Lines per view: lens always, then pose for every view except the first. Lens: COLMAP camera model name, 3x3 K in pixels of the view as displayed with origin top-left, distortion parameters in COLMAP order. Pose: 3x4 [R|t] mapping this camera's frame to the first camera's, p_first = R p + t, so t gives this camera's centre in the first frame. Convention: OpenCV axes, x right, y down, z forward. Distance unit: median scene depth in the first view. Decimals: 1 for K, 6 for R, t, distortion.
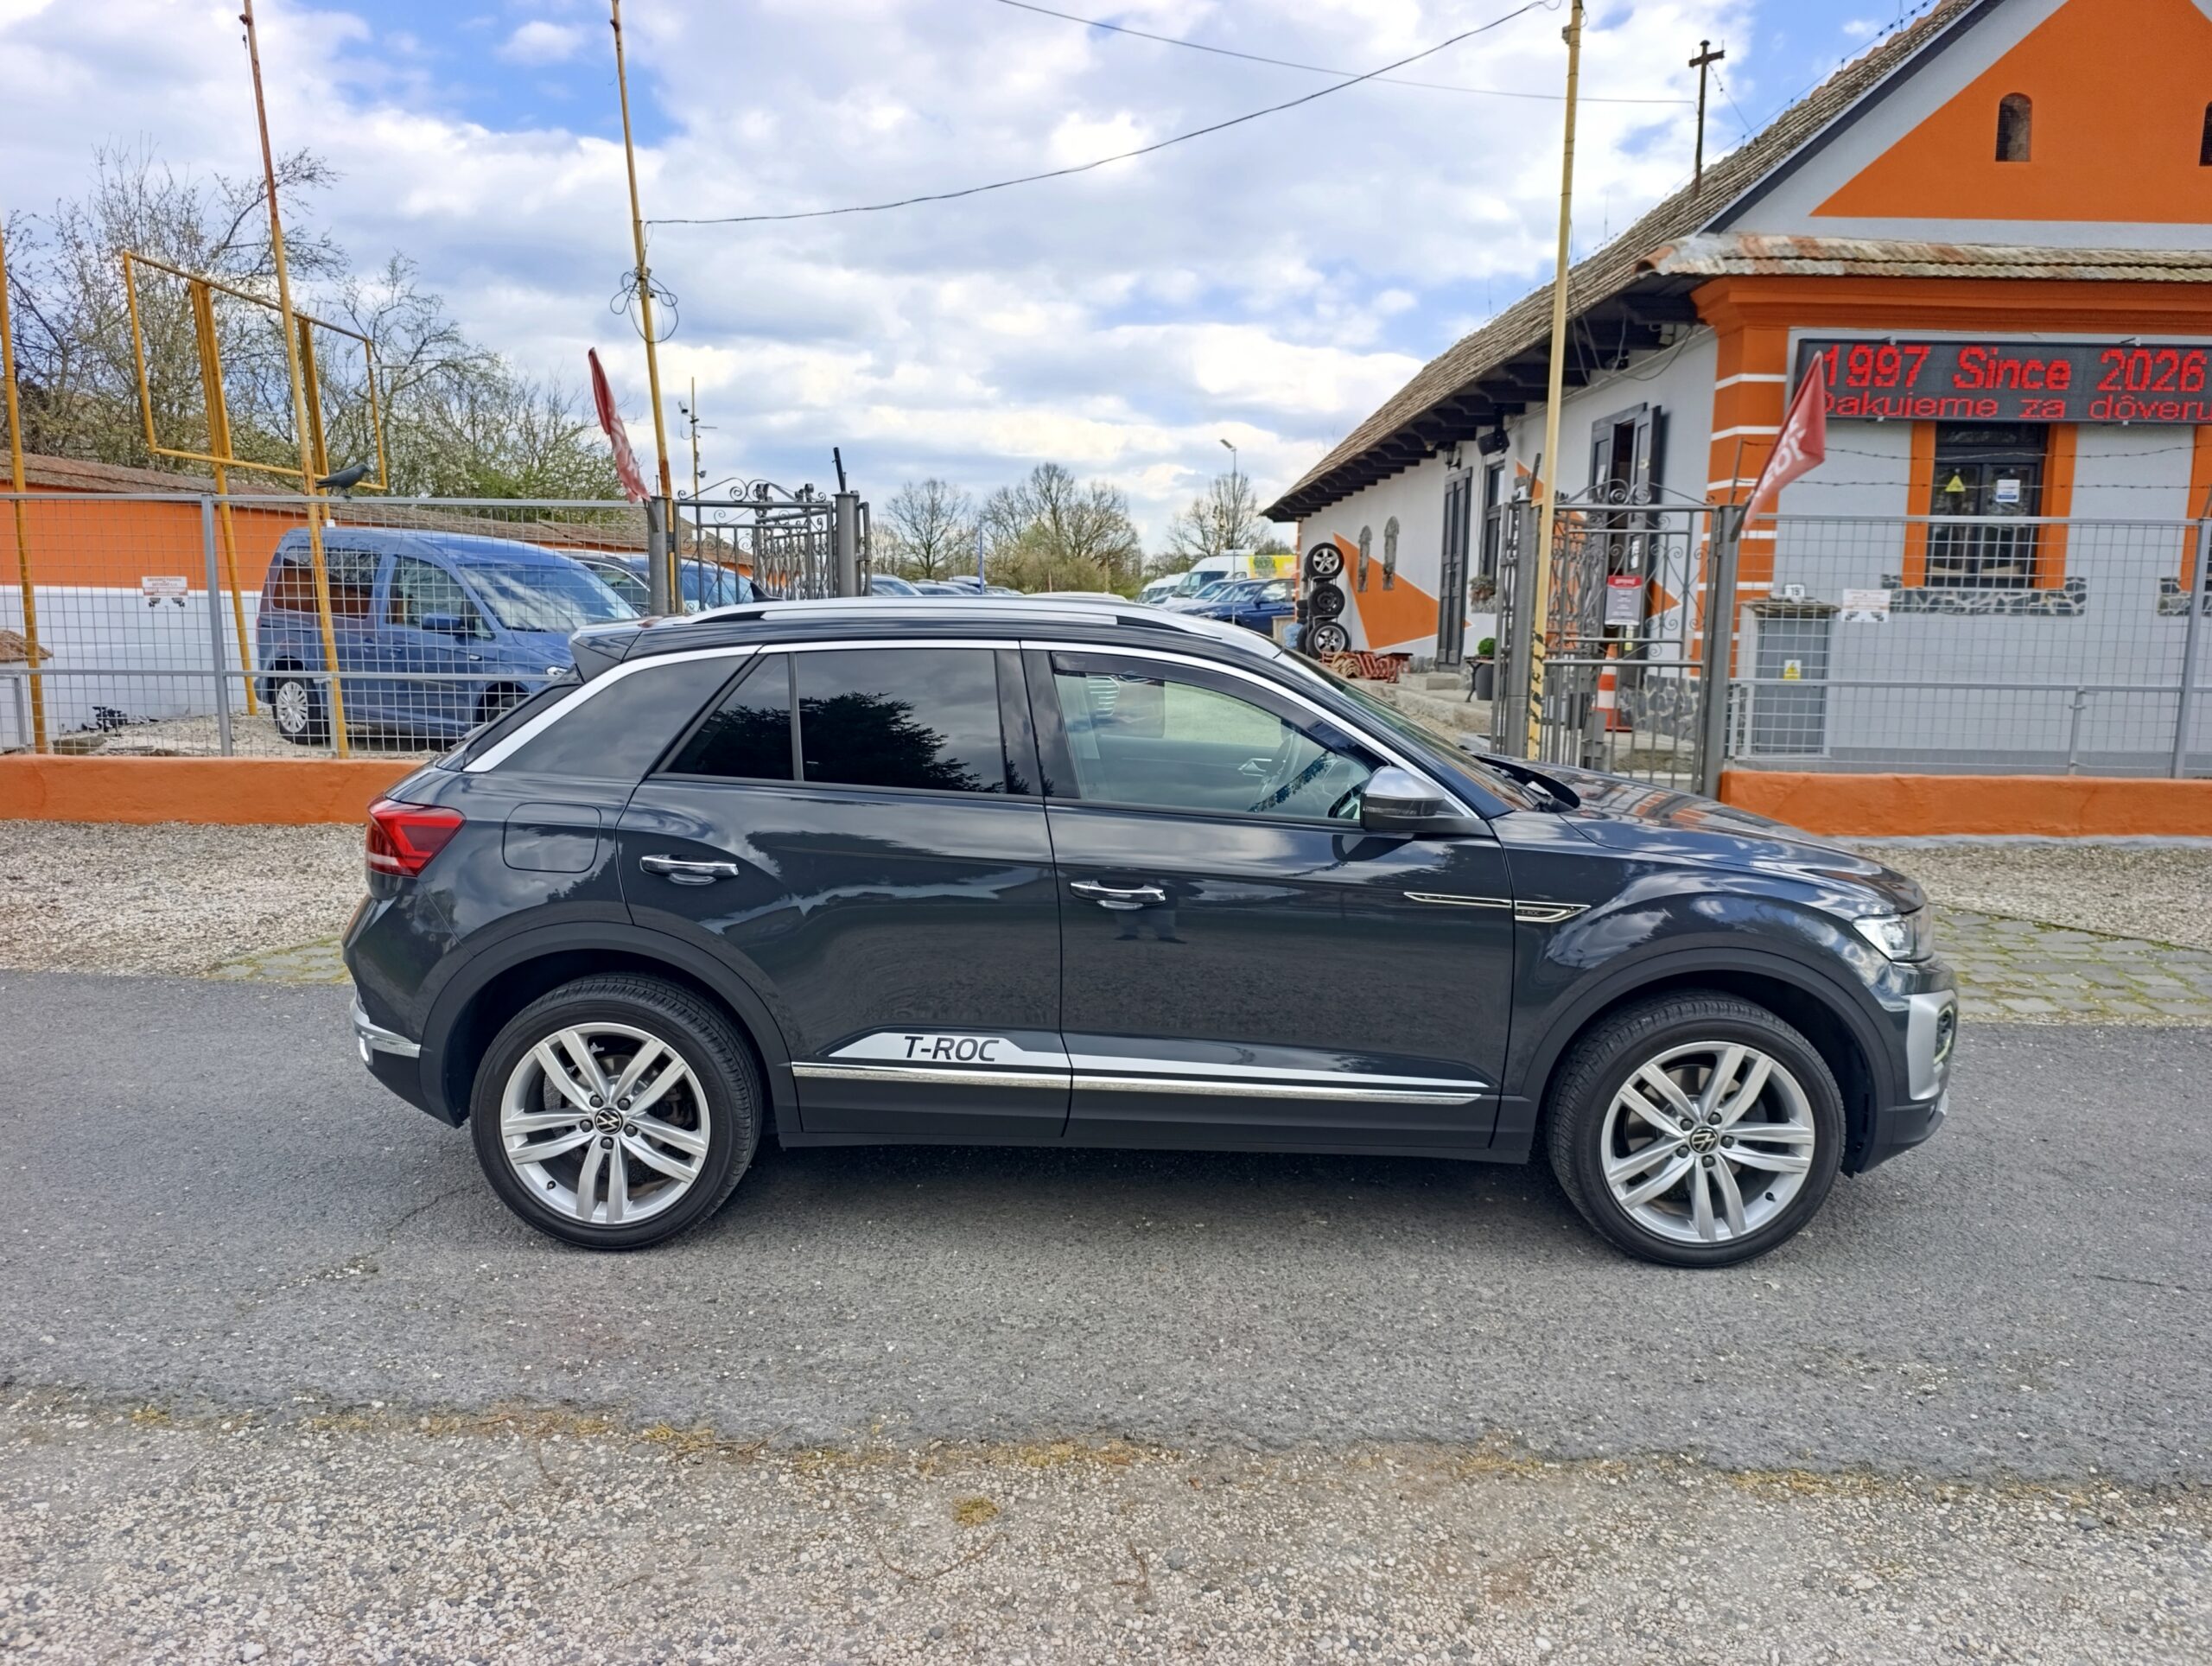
lens RADIAL K [[1487.5, 0, 1106.0], [0, 1487.5, 833.0], [0, 0, 1]] dist [0.023513, -0.030024]
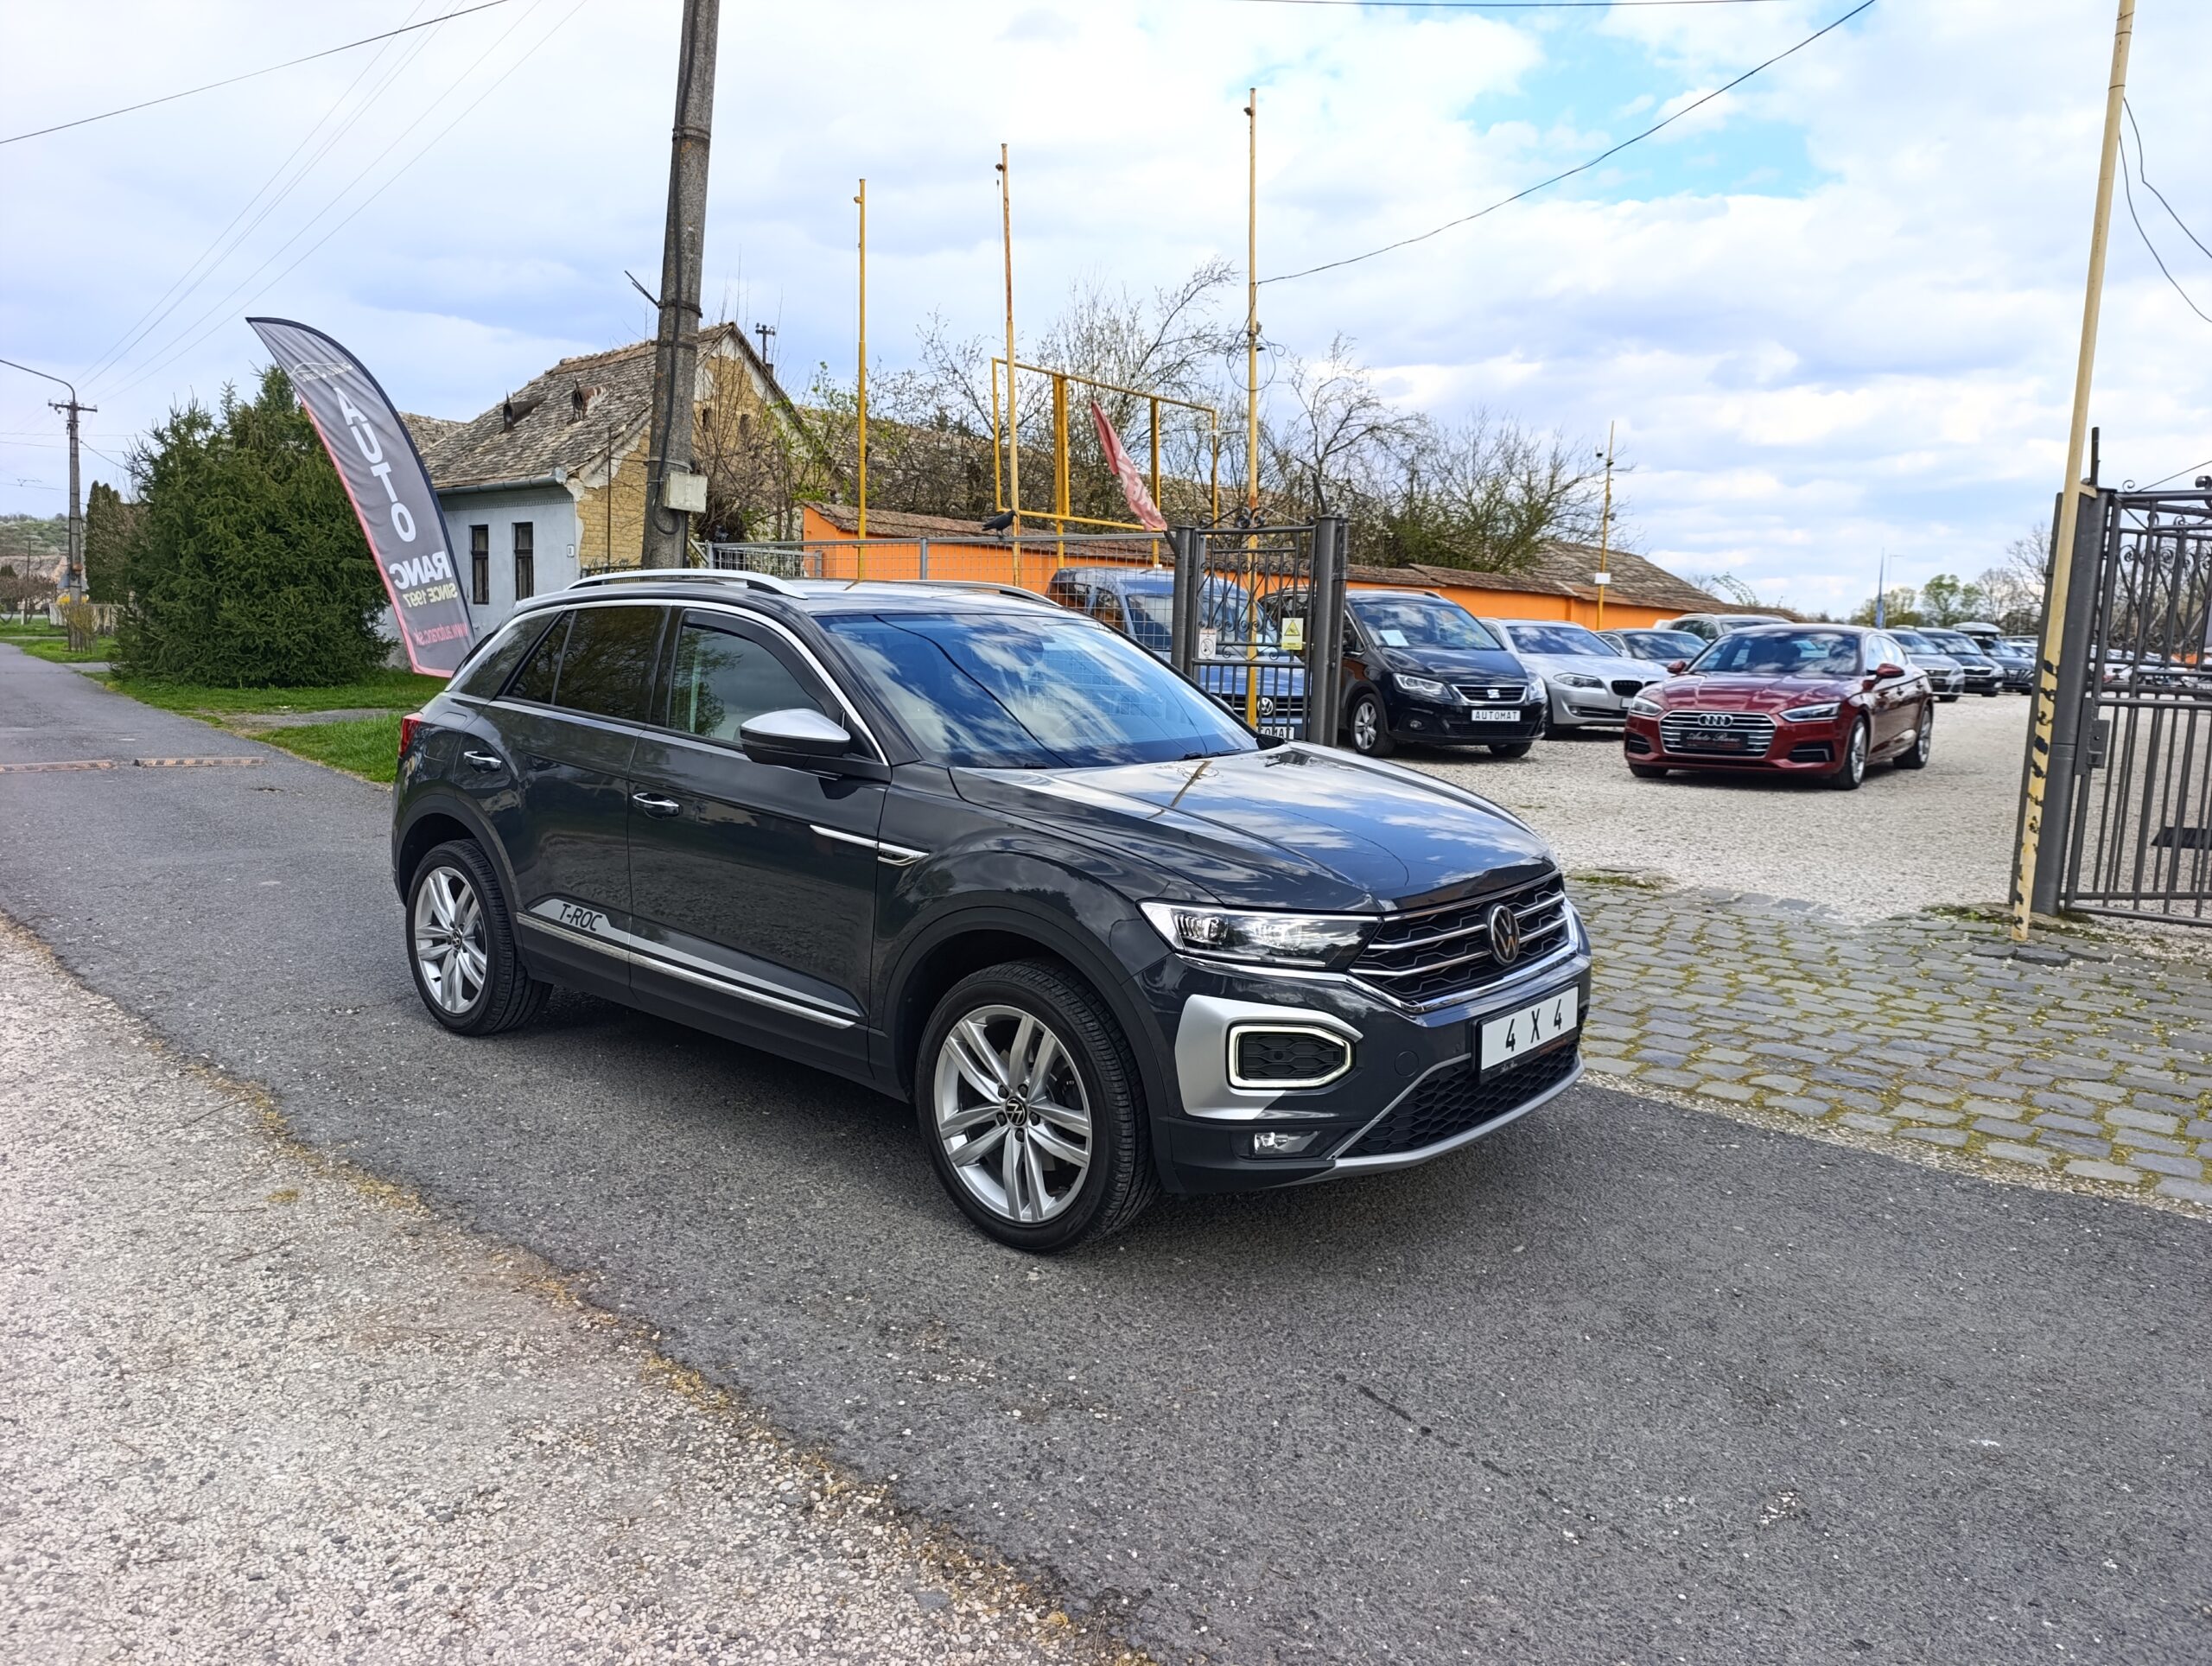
lens RADIAL K [[1479.7, 0, 1106.0], [0, 1479.7, 833.0], [0, 0, 1]] dist [0.060517, -0.085687]
pose [[0.777631, 0.094121, -0.621636, 1.024697], [-0.115168, 0.993326, 0.006328, 0.013041], [0.618082, 0.066671, 0.783281, 0.269015]]
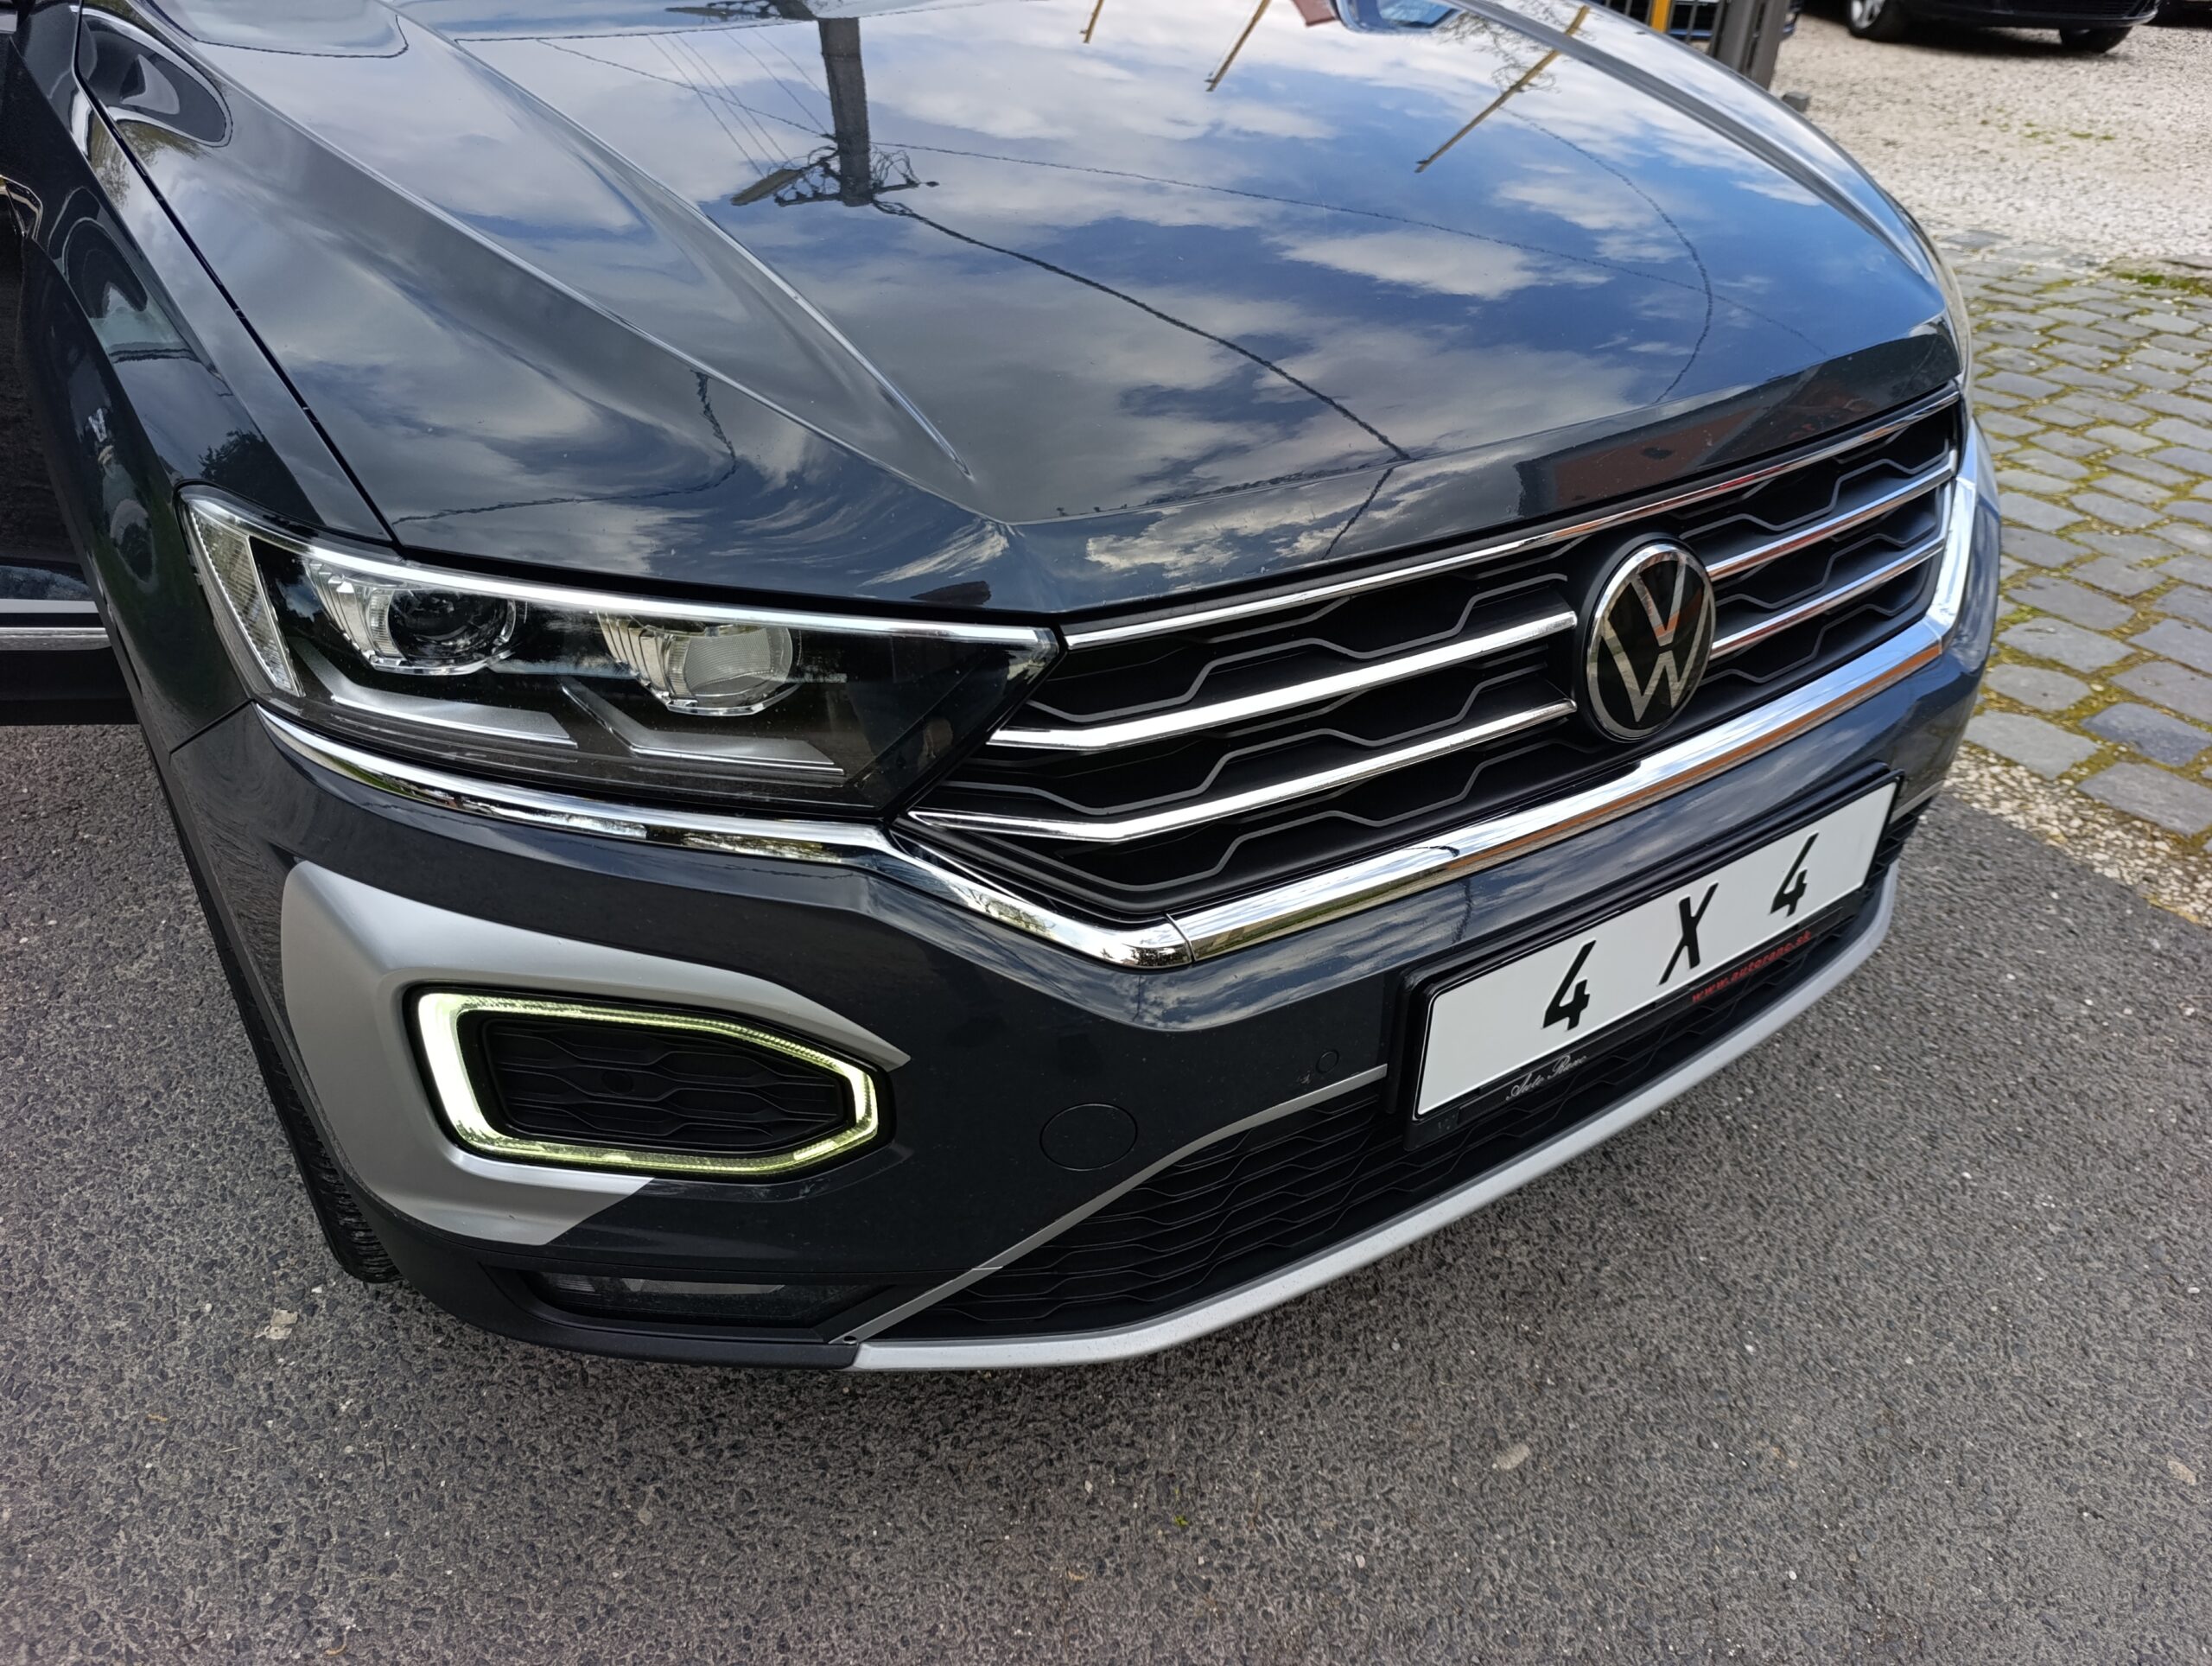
lens RADIAL K [[1504.9, 0, 1112.0], [0, 1504.9, 829.5], [0, 0, 1]] dist [0.019947, -0.029114]
pose [[0.581275, 0.451927, -0.676669, 0.777535], [-0.152329, 0.877323, 0.455083, -0.031276], [0.799321, -0.161452, 0.578808, 0.951157]]
